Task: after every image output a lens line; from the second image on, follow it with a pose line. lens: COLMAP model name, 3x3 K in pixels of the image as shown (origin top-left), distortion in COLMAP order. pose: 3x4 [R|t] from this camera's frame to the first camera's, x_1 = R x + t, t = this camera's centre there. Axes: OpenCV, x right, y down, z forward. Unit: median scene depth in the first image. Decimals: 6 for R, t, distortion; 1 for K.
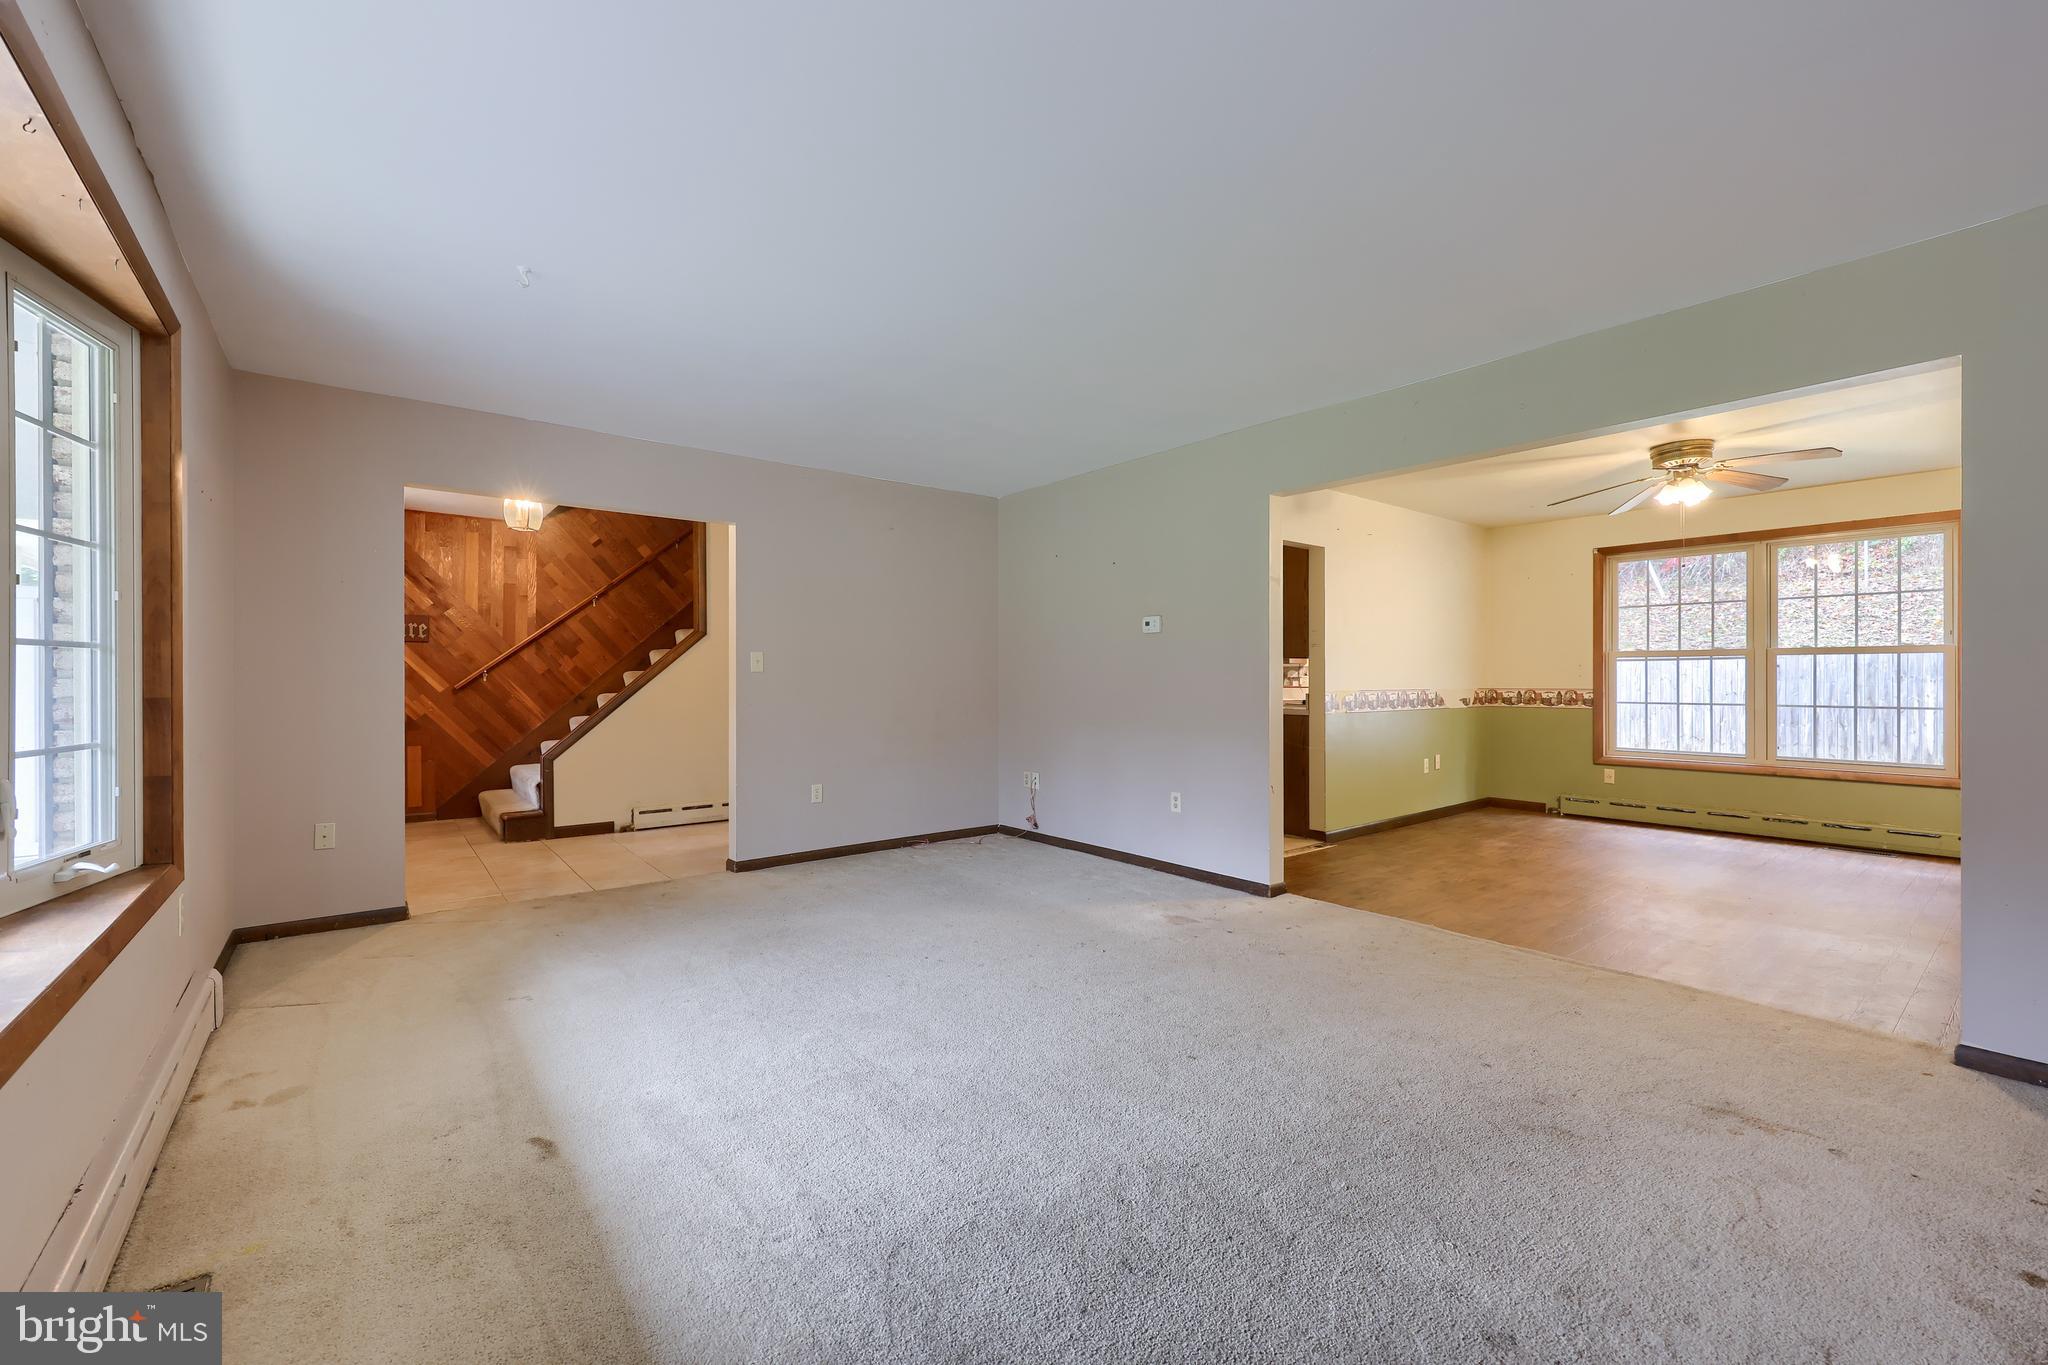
lens RADIAL K [[844.5, 0, 991.6], [0, 844.5, 677.8], [0, 0, 1]] dist [0.000012, -0.000024]
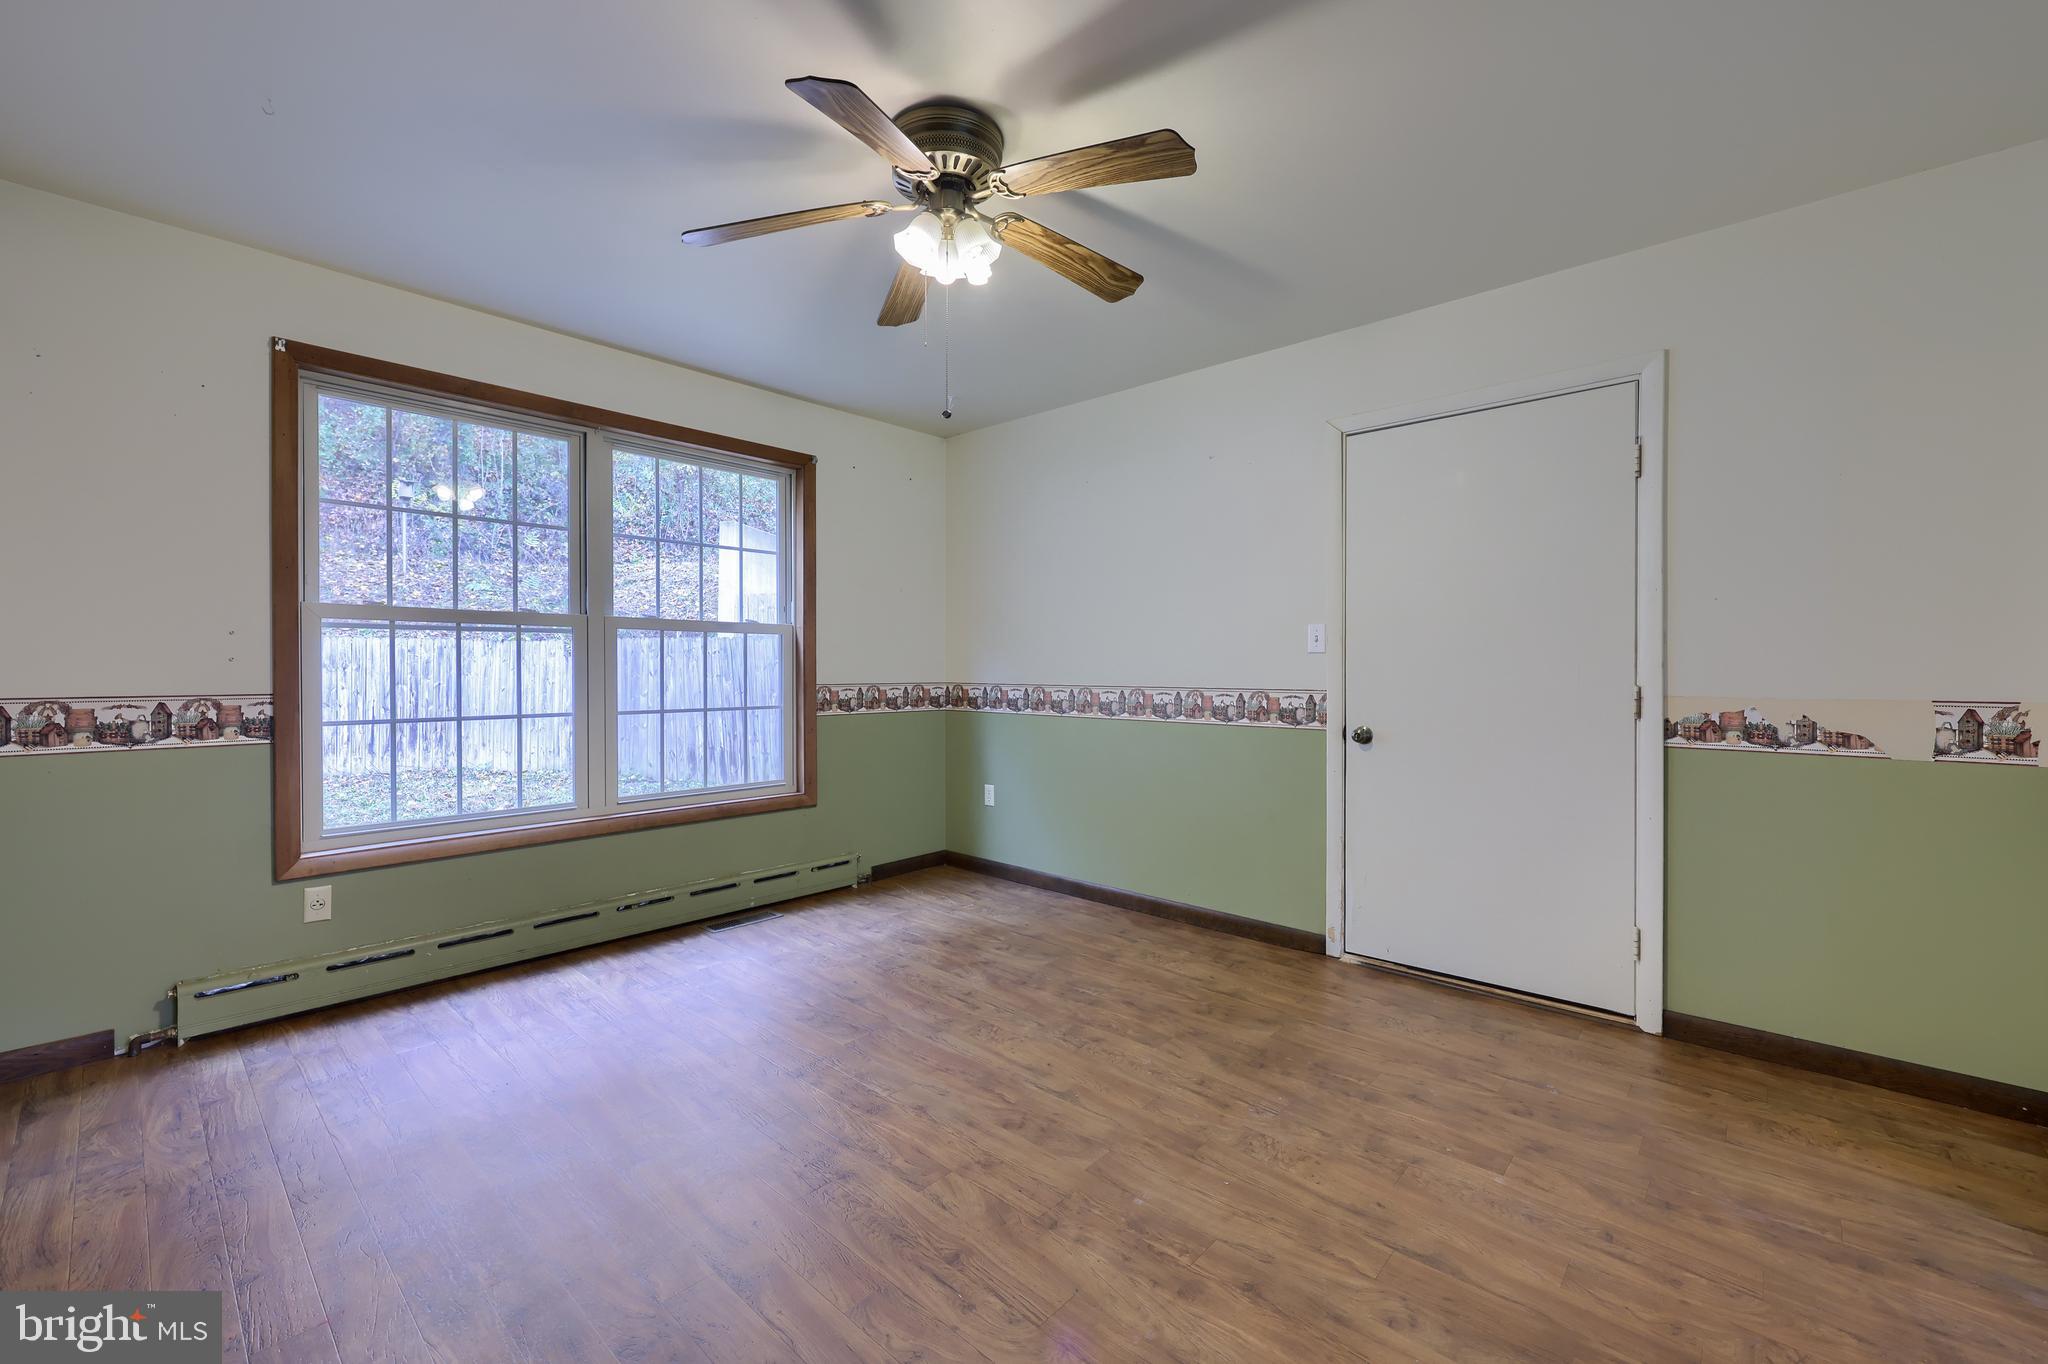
lens RADIAL K [[820.6, 0, 1011.6], [0, 820.6, 676.7], [0, 0, 1]] dist [-0.000117, -0.000249]
pose [[-0.190647, -0.008722, 0.981620, 0.290279], [-0.002316, 0.999962, 0.008436, 0.001553], [-0.981656, -0.000665, -0.190660, 0.788054]]
